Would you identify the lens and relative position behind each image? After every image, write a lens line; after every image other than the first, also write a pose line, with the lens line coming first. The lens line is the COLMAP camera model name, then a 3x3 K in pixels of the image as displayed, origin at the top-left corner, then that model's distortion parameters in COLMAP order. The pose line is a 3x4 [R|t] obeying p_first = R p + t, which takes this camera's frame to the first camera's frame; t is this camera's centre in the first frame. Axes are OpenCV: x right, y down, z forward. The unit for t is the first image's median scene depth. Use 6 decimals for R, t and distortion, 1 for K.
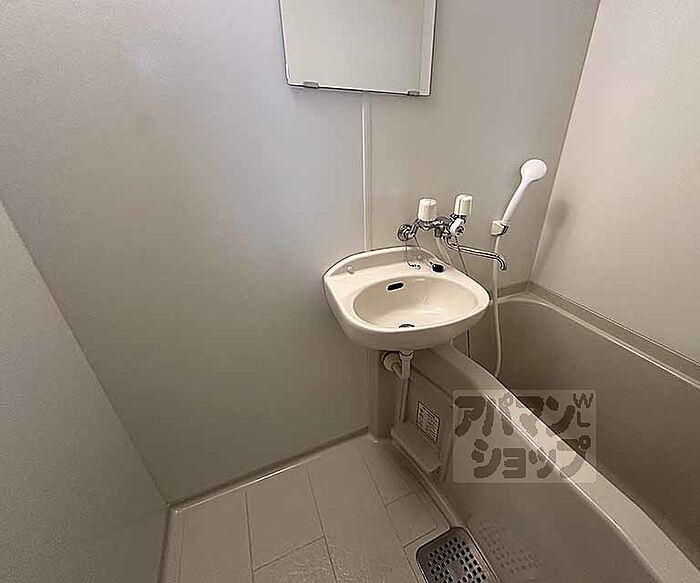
lens RADIAL K [[308.9, 0, 389.2], [0, 308.9, 289.7], [0, 0, 1]] dist [-0.000793, -0.000120]
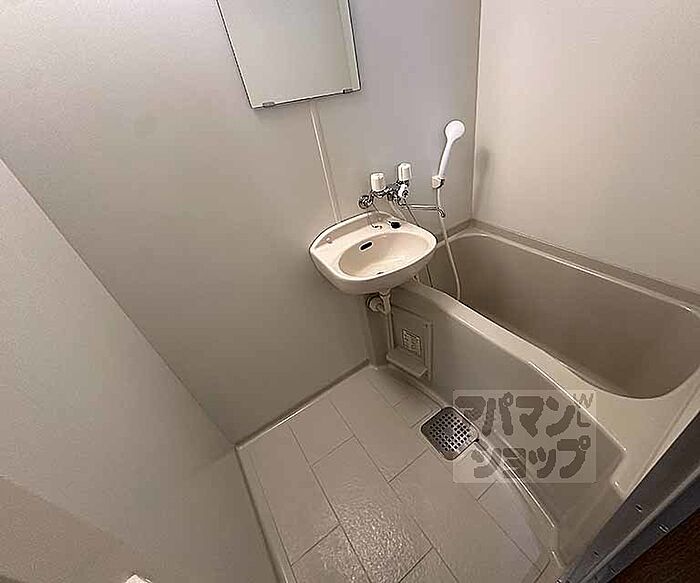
lens RADIAL K [[308.9, 0, 389.2], [0, 308.9, 289.7], [0, 0, 1]] dist [-0.000793, -0.000120]
pose [[0.973783, -0.215659, 0.072372, -0.018701], [0.203180, 0.967643, 0.149618, -0.006981], [-0.102297, -0.130991, 0.986092, -0.300511]]
